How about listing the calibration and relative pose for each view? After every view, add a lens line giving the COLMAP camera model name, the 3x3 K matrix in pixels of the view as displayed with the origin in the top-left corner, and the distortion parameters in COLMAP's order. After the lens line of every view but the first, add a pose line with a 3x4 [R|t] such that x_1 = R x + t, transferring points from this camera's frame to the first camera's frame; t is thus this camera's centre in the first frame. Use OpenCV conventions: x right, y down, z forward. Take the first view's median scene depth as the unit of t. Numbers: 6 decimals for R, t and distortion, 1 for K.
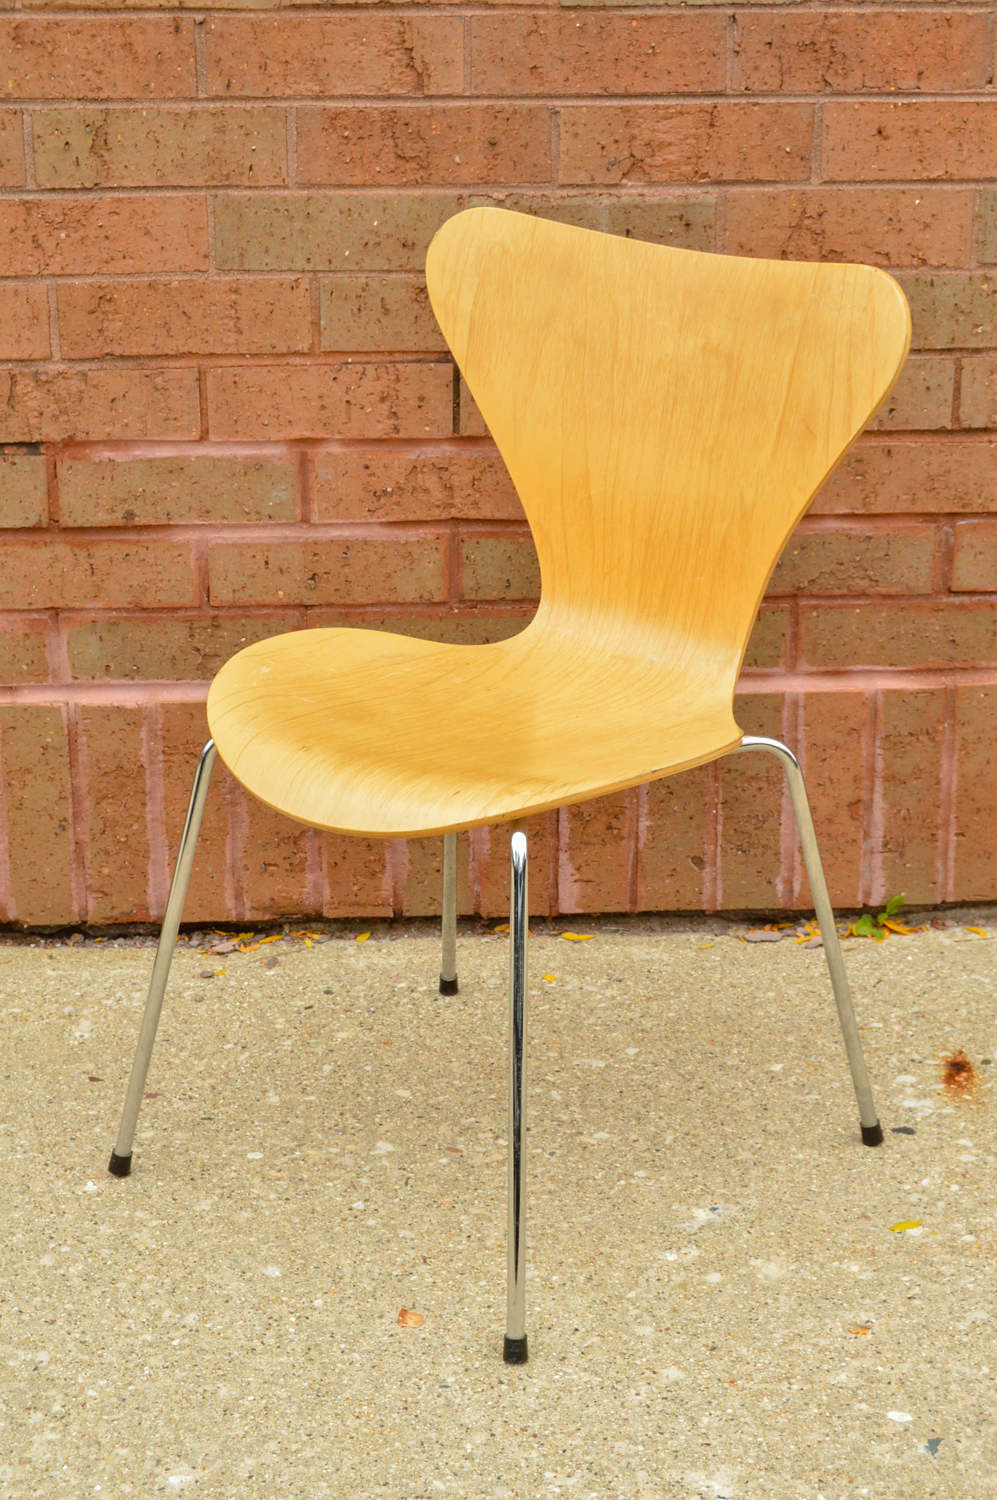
lens RADIAL K [[2658.4, 0, 489.4], [0, 2658.4, 769.4], [0, 0, 1]] dist [-0.033526, 0.000000]
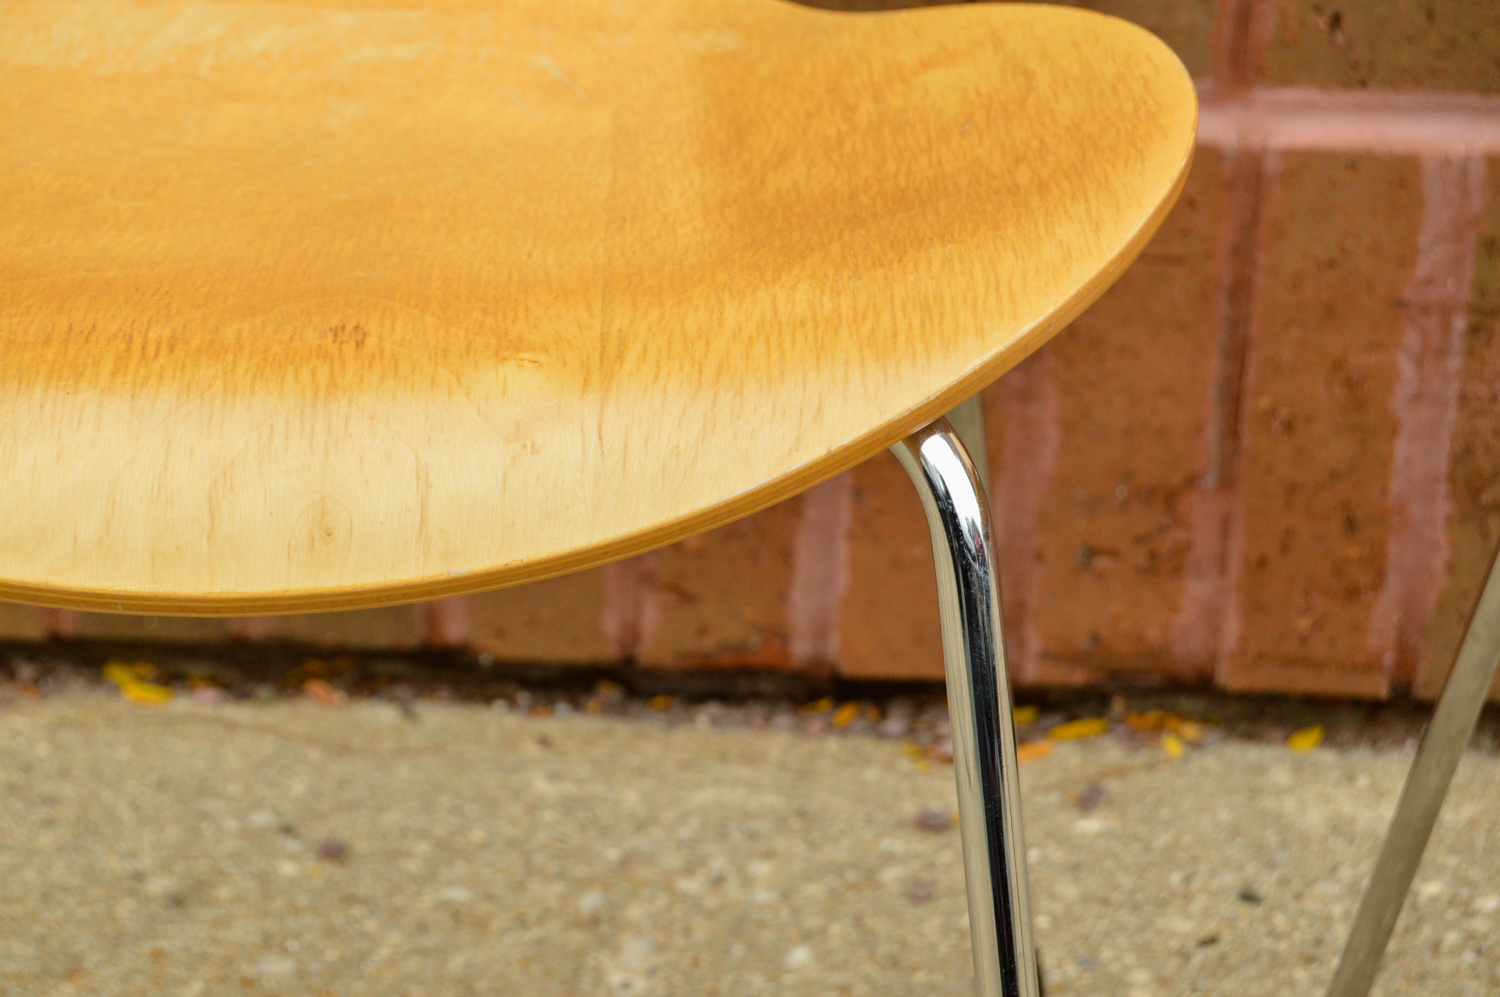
lens RADIAL K [[3349.1, 0, 749.5], [0, 3349.1, 519.8], [0, 0, 1]] dist [-0.019032, 0.000000]
pose [[0.995343, 0.068764, -0.067556, -0.105240], [-0.063480, 0.994972, 0.077465, -0.005096], [0.072544, -0.072816, 0.994704, 0.512279]]
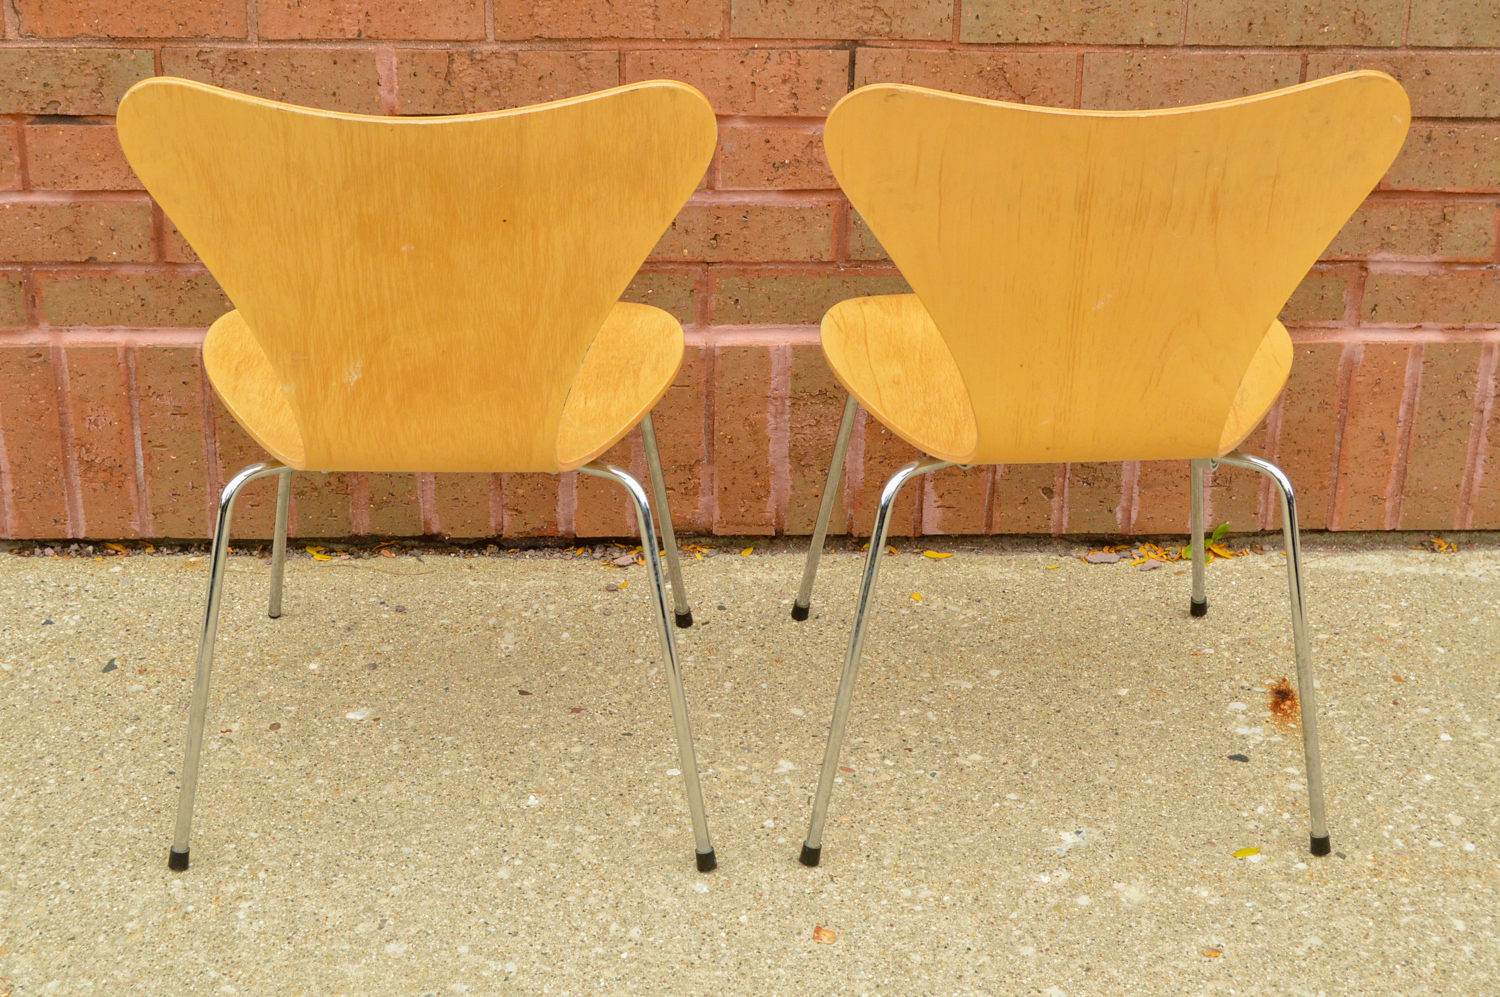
lens RADIAL K [[2499.4, 0, 744.8], [0, 2499.4, 475.6], [0, 0, 1]] dist [-0.037324, 0.000000]
pose [[0.999723, 0.020033, 0.012354, -0.065450], [-0.021246, 0.993977, 0.107513, -0.086695], [-0.010126, -0.107746, 0.994127, -0.047817]]
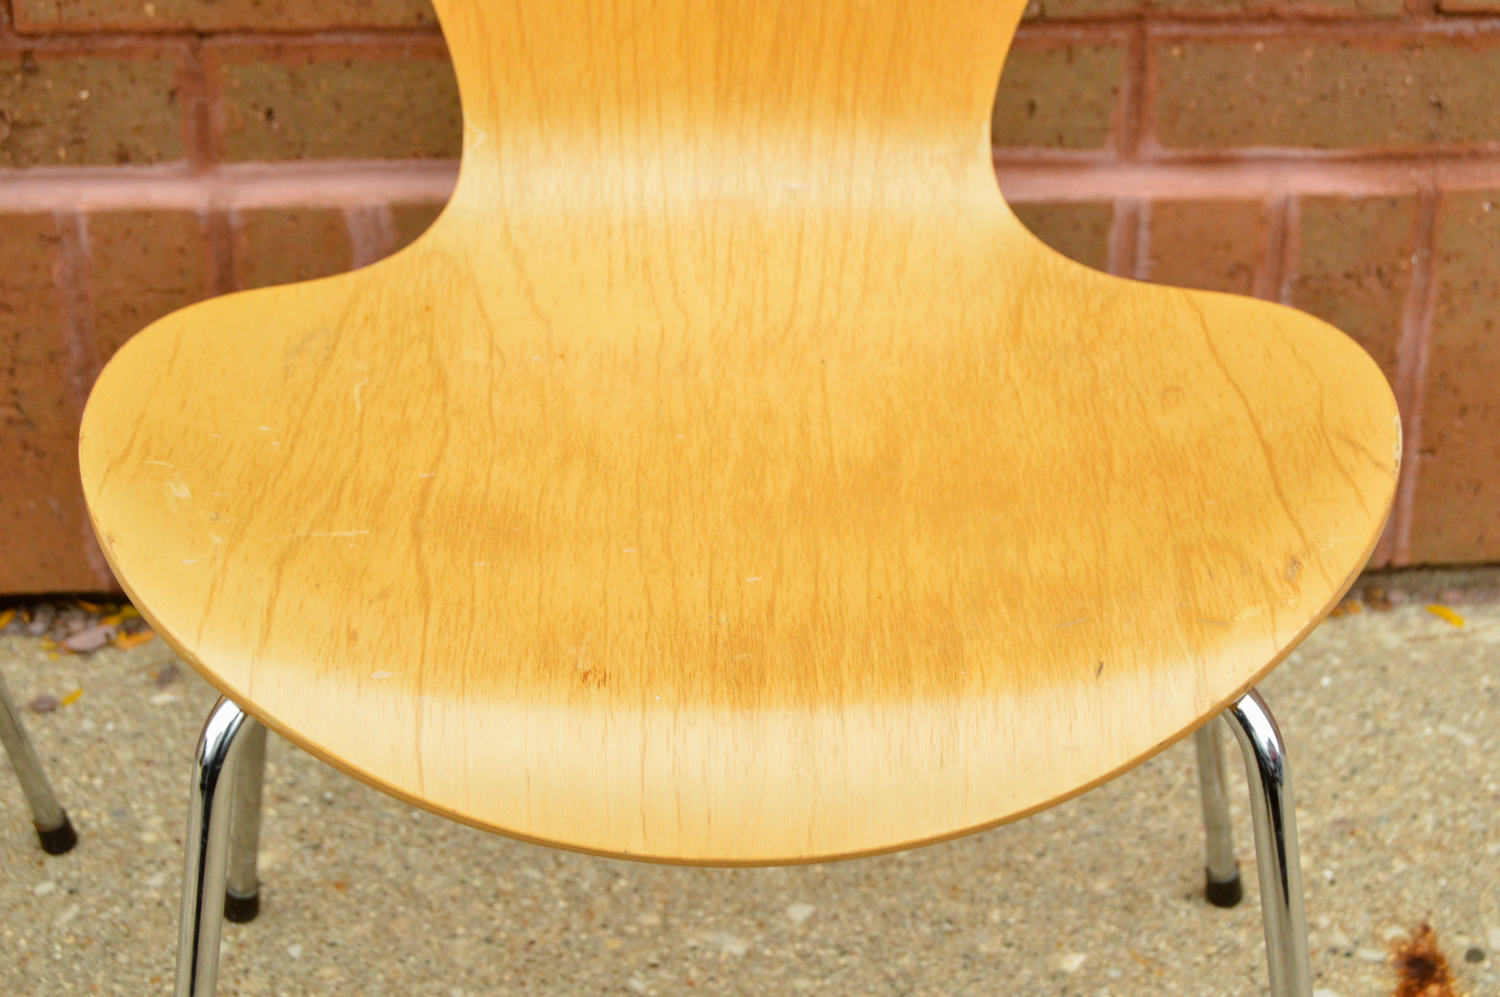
lens RADIAL K [[2855.7, 0, 728.8], [0, 2855.7, 497.9], [0, 0, 1]] dist [-0.034595, 0.000000]
pose [[0.999711, 0.012593, -0.020462, 0.048100], [-0.008548, 0.982334, 0.186941, -0.078126], [0.022454, -0.186713, 0.982158, 0.440625]]
